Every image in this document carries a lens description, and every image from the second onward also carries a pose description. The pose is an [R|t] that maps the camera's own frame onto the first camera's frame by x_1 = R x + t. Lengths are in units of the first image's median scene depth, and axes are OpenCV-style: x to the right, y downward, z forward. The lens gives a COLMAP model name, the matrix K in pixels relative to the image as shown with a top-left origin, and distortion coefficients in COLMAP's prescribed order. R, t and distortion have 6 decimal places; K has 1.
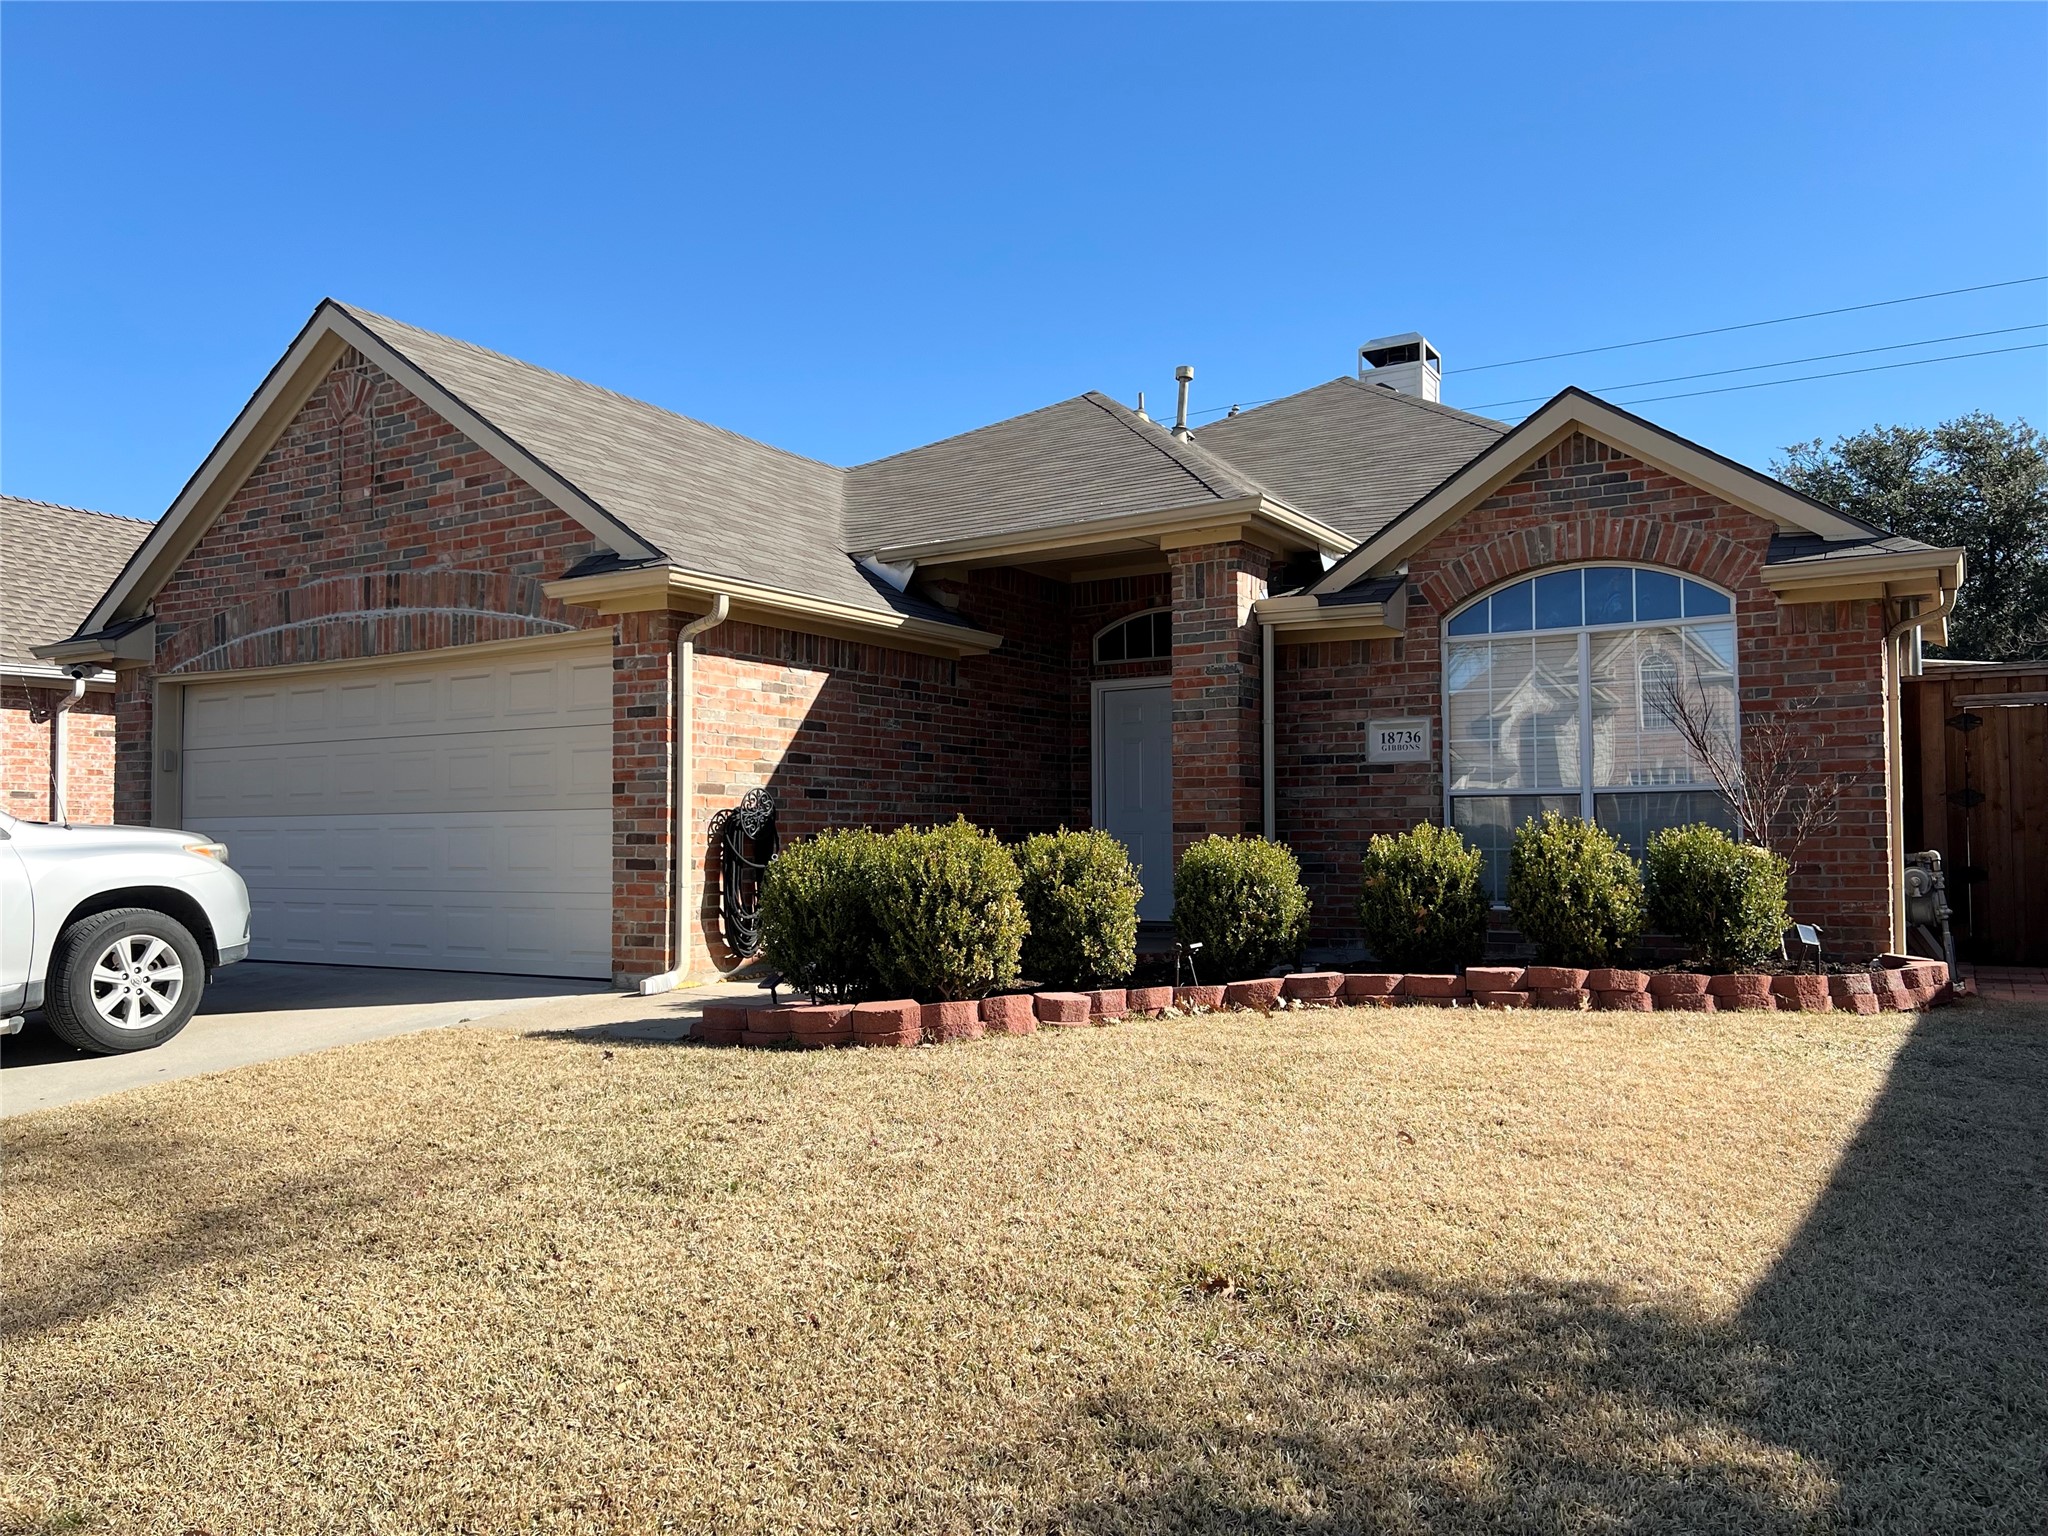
lens RADIAL K [[1550.1, 0, 1023.2], [0, 1550.1, 766.9], [0, 0, 1]] dist [0.058669, -0.019867]
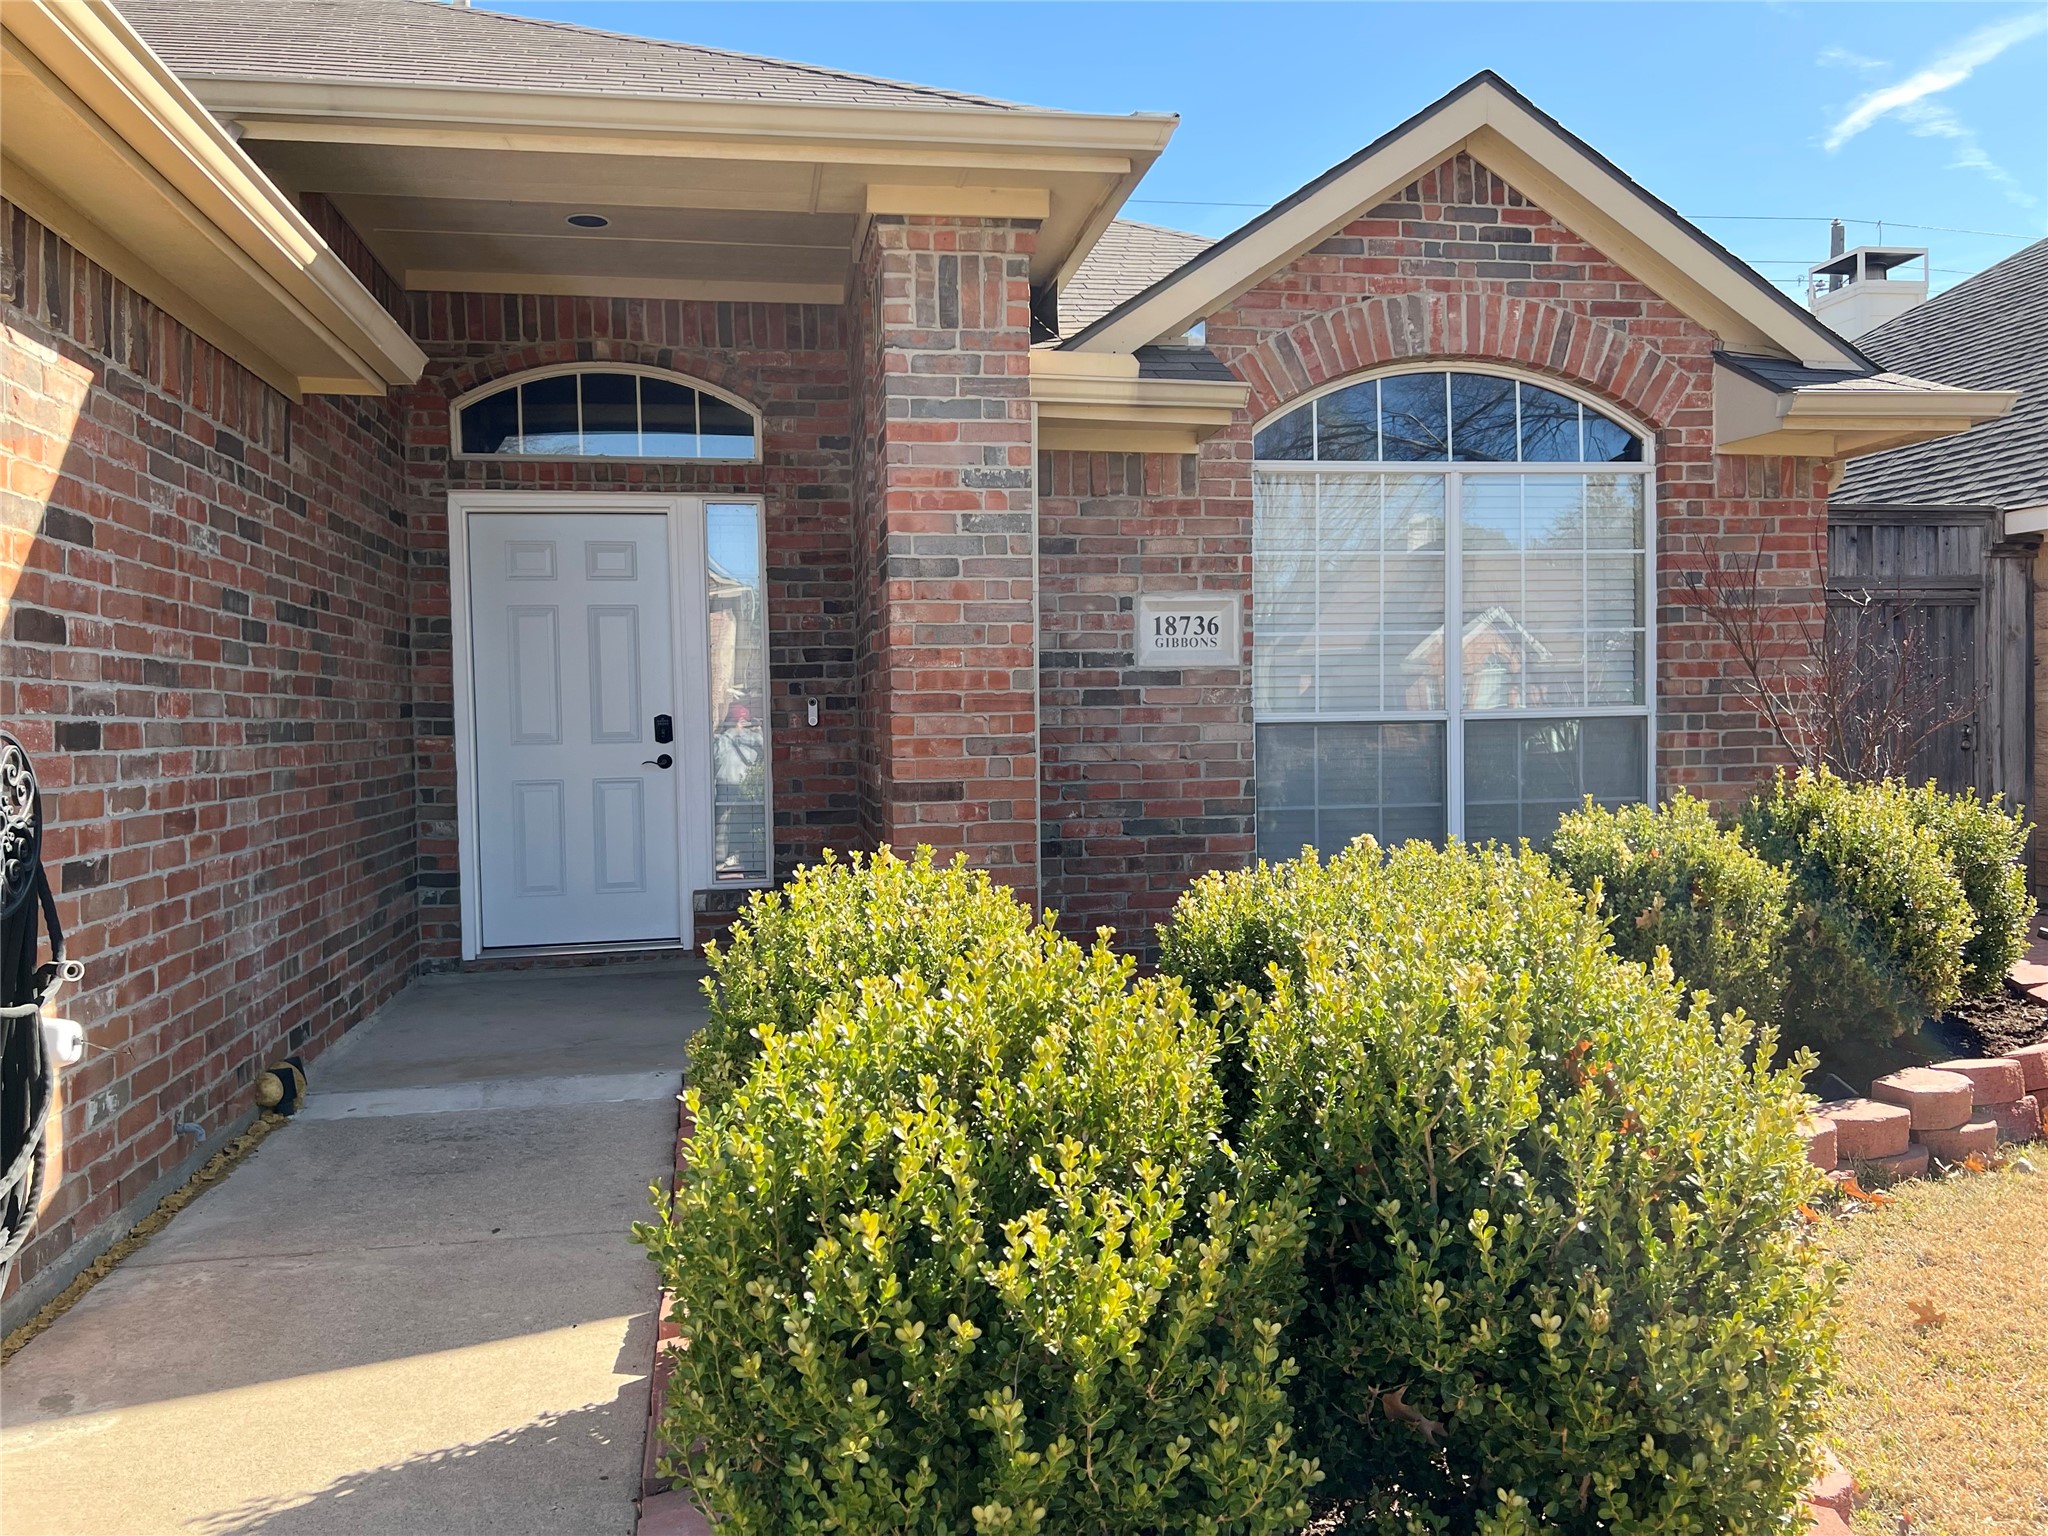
lens RADIAL K [[1550.1, 0, 1025.1], [0, 1550.1, 770.5], [0, 0, 1]] dist [0.058669, -0.019867]
pose [[0.747839, -0.028297, 0.663277, -0.202034], [-0.021166, 0.997567, 0.066423, -0.001728], [-0.663543, -0.063713, 0.745421, 0.608898]]
